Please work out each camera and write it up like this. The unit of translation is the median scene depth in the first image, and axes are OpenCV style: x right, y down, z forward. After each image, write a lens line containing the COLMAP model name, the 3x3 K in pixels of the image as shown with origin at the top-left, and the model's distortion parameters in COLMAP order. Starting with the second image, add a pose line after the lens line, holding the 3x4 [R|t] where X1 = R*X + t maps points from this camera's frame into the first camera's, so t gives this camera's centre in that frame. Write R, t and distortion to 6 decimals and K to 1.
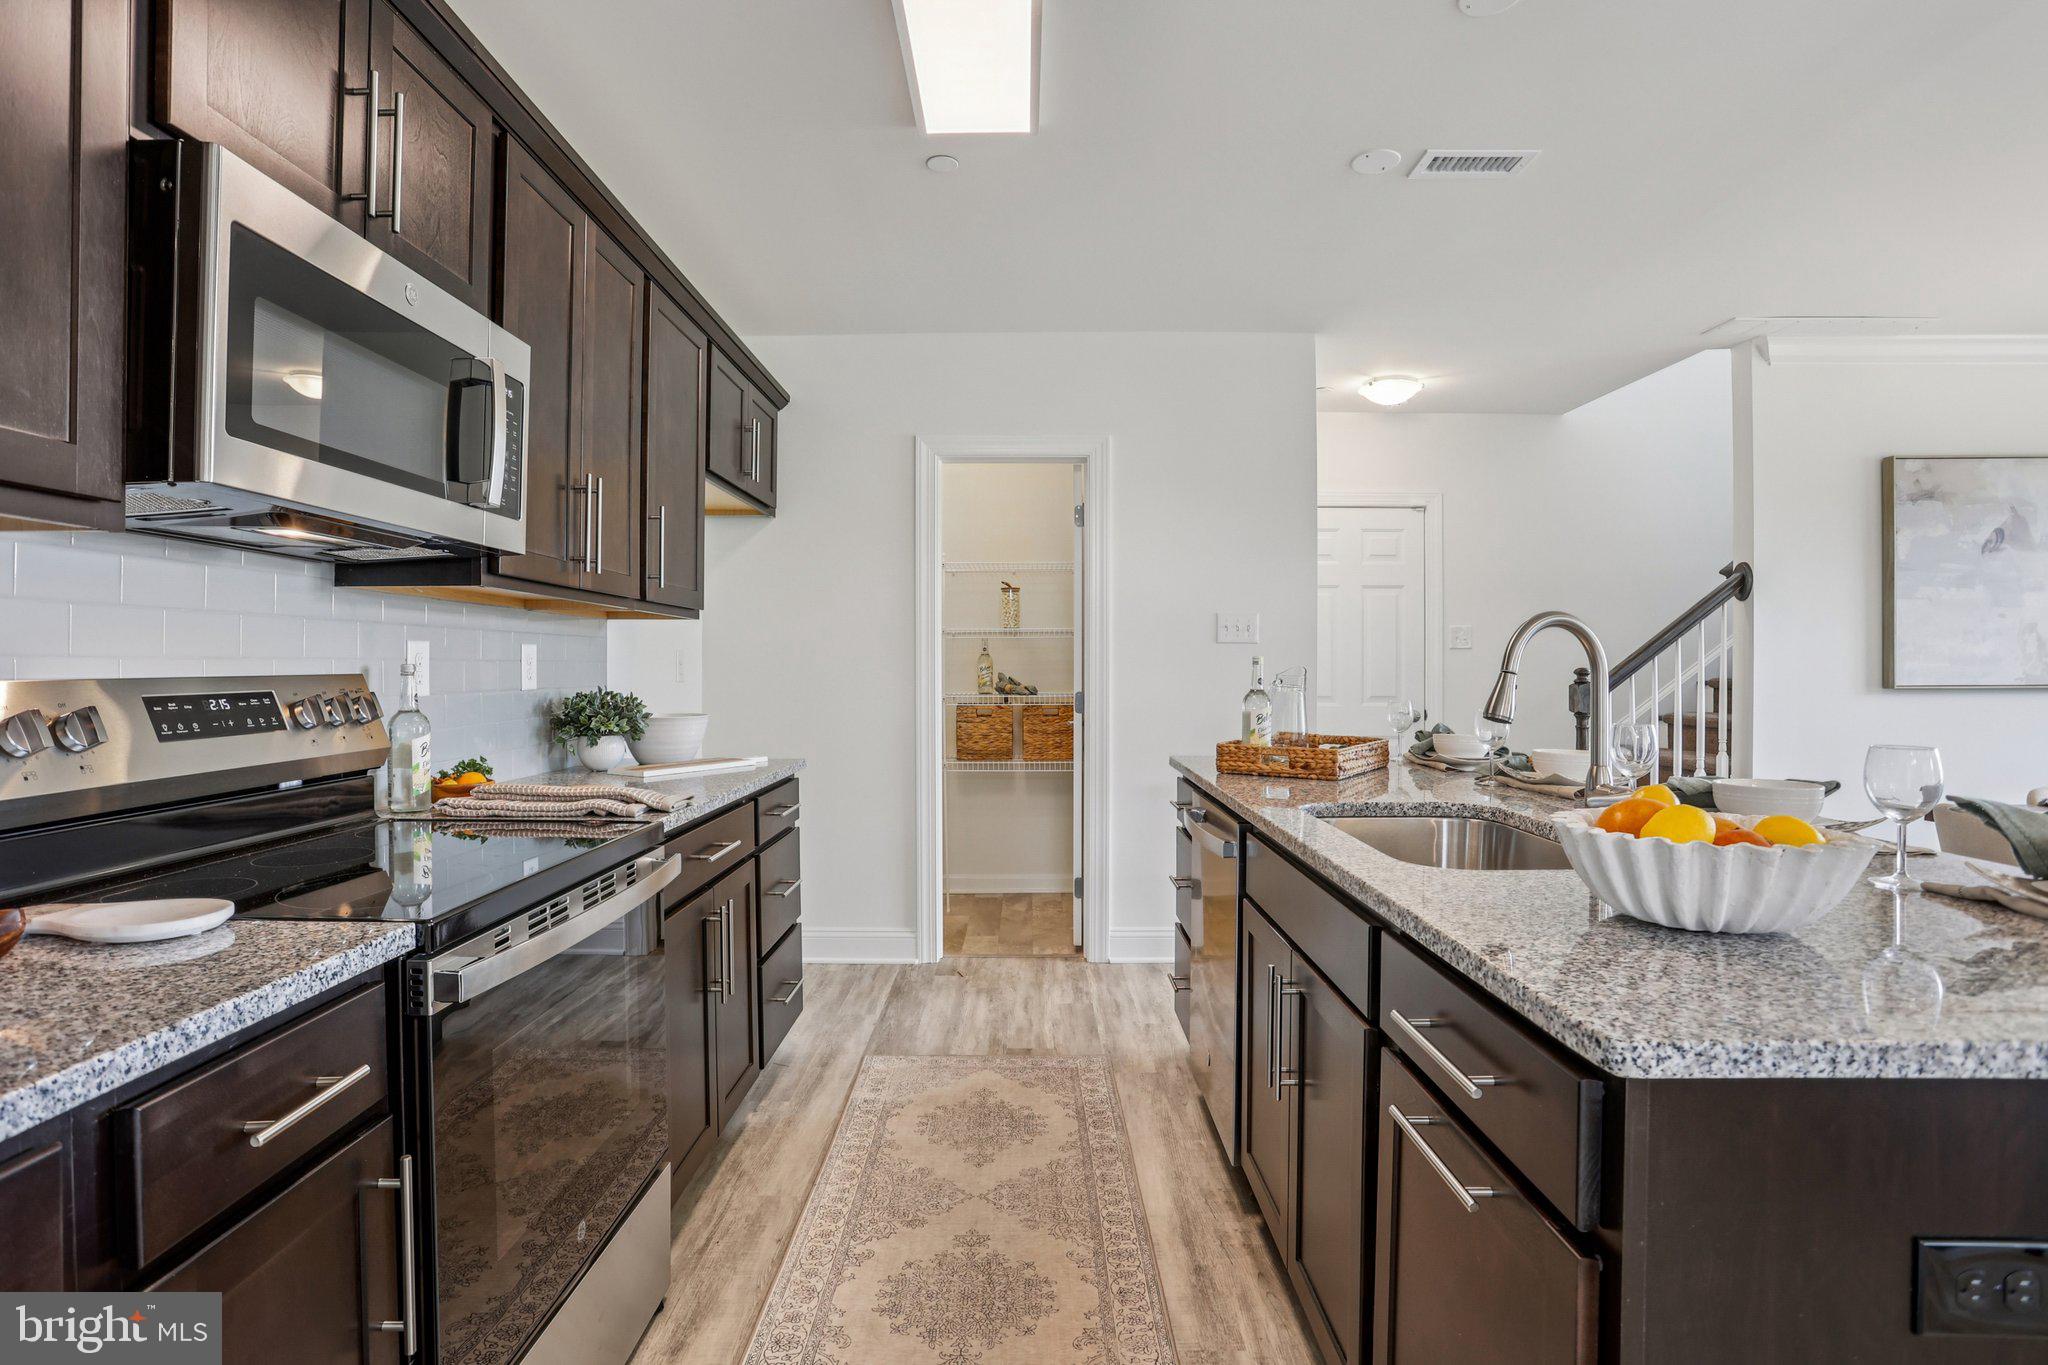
lens RADIAL K [[1012.4, 0, 1000.0], [0, 1012.4, 668.0], [0, 0, 1]] dist [-0.057675, 0.019689]
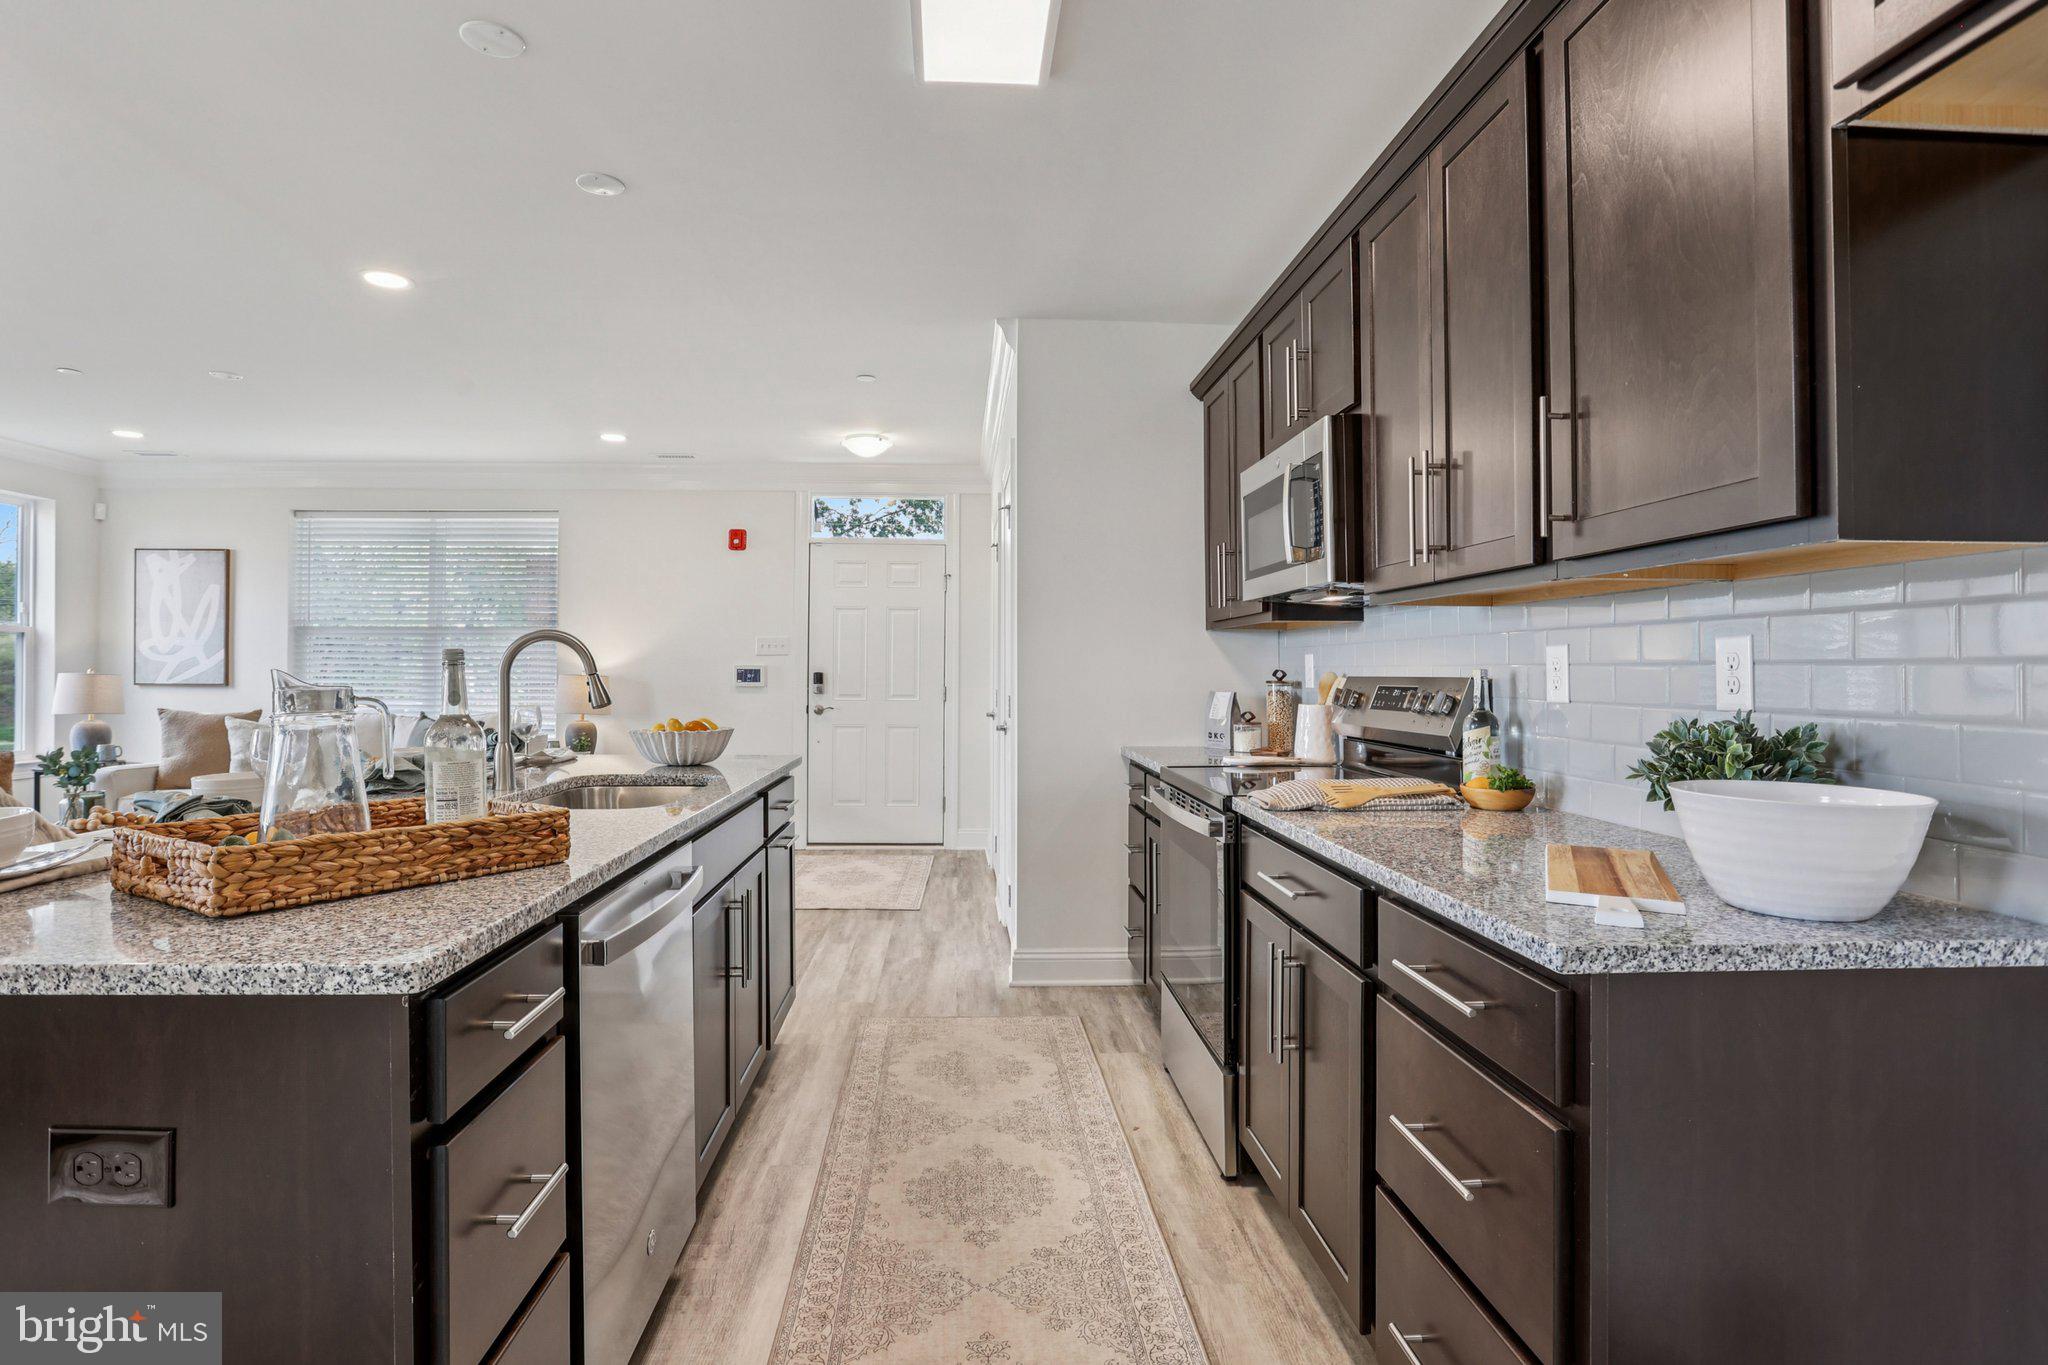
lens RADIAL K [[1012.4, 0, 1000.0], [0, 1012.4, 668.0], [0, 0, 1]] dist [-0.057675, 0.019689]
pose [[-0.997767, -0.000179, -0.066791, 0.020787], [-0.000188, 1.000000, 0.000125, -0.002733], [0.066790, 0.000138, -0.997767, 2.163240]]
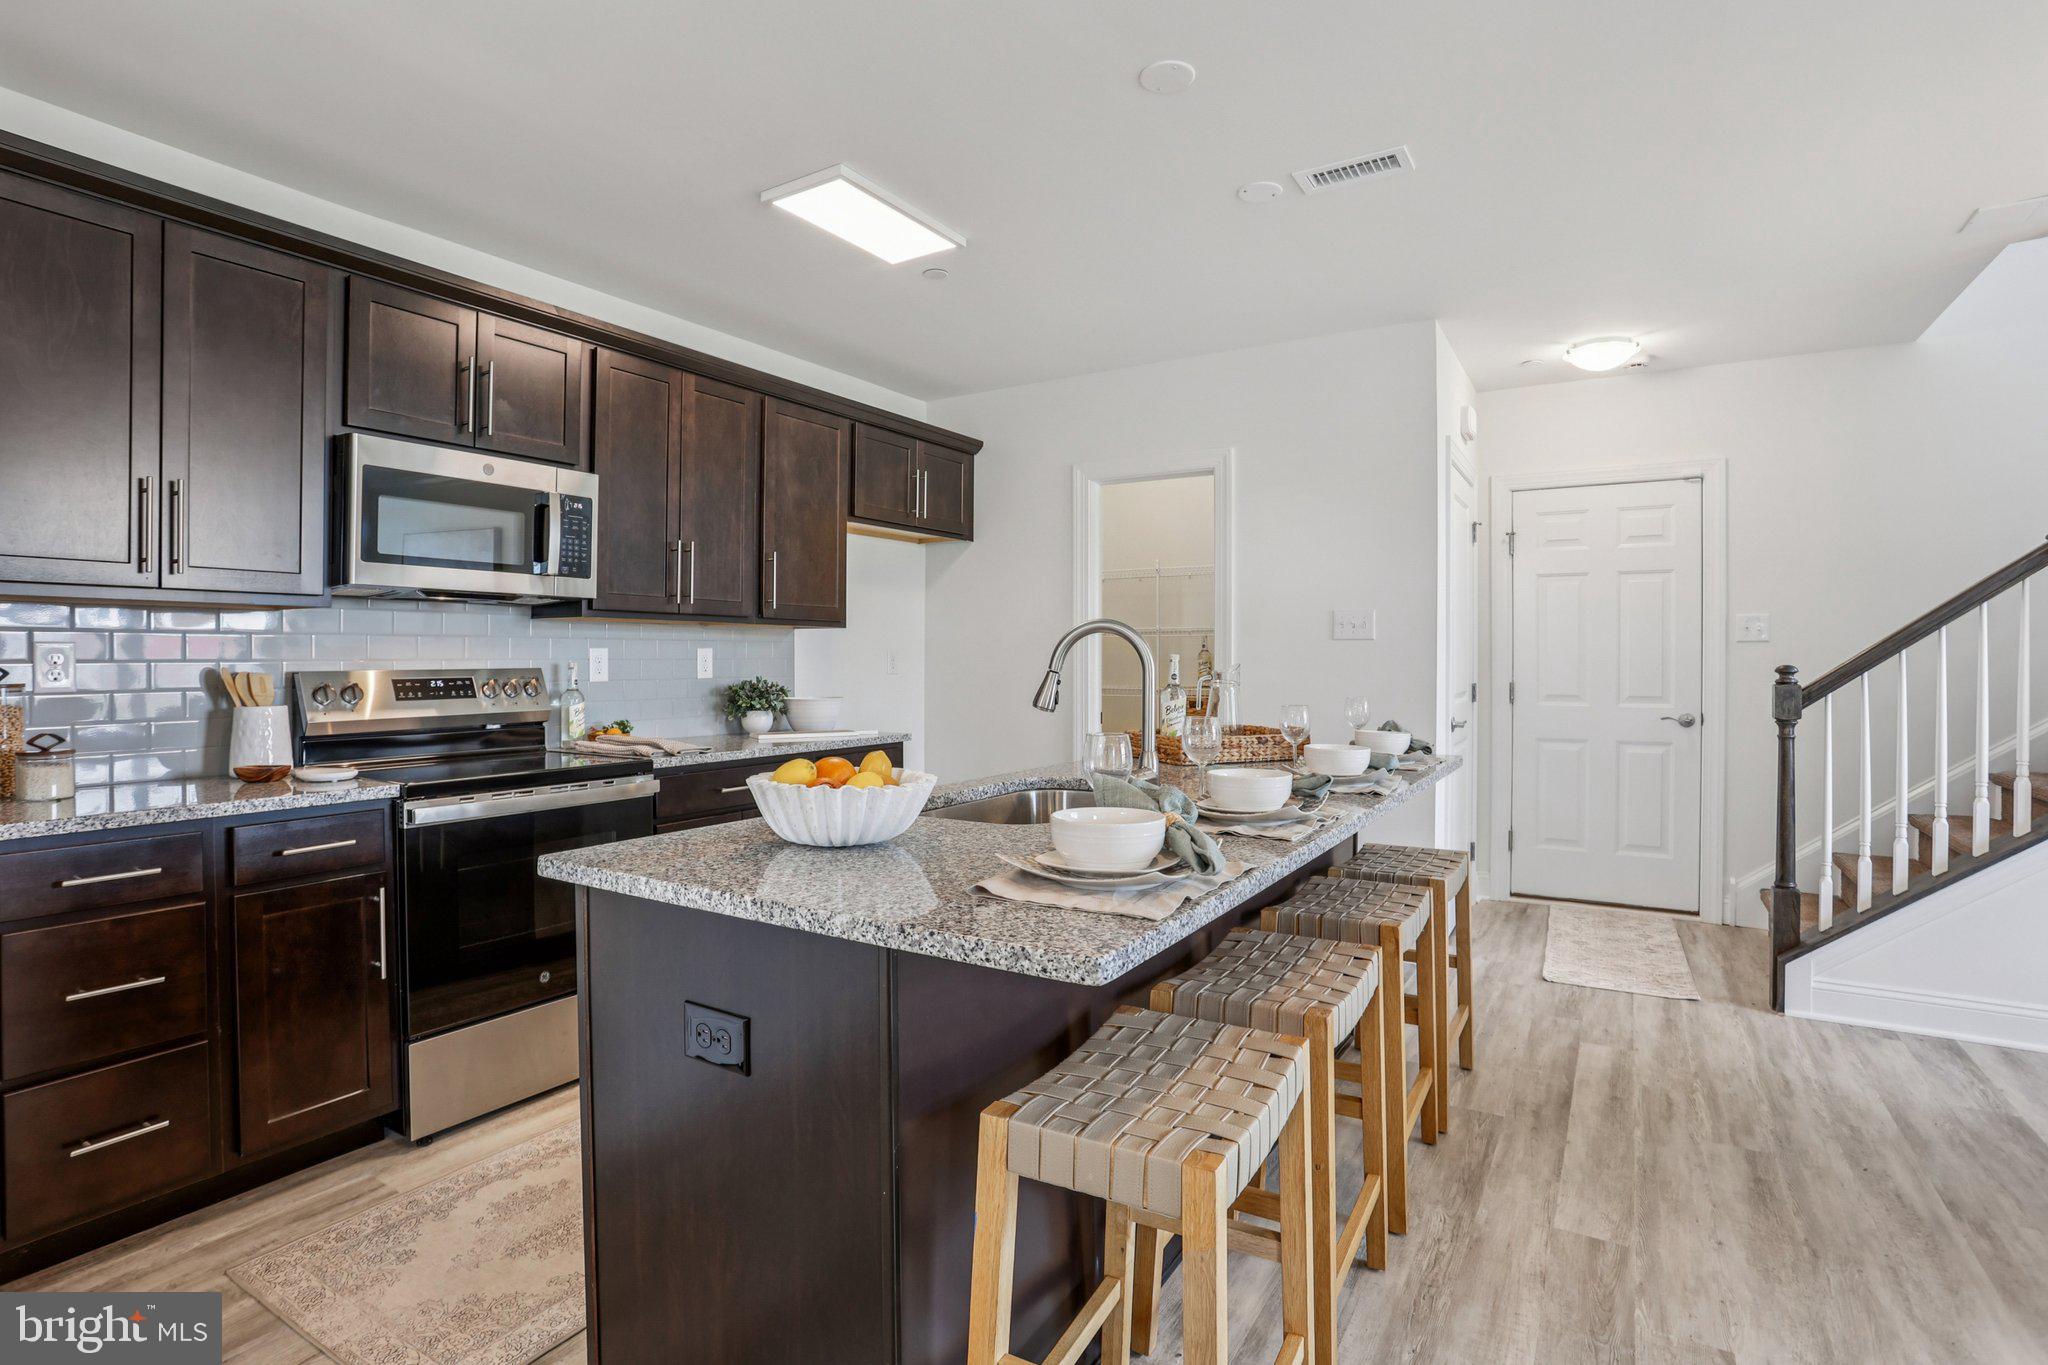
lens RADIAL K [[1012.4, 0, 1000.0], [0, 1012.4, 668.0], [0, 0, 1]] dist [-0.057675, 0.019689]
pose [[0.852412, 0.005156, -0.522845, 0.974407], [-0.000907, 0.999964, 0.008383, -0.009886], [0.522870, -0.006672, 0.852386, -0.094674]]
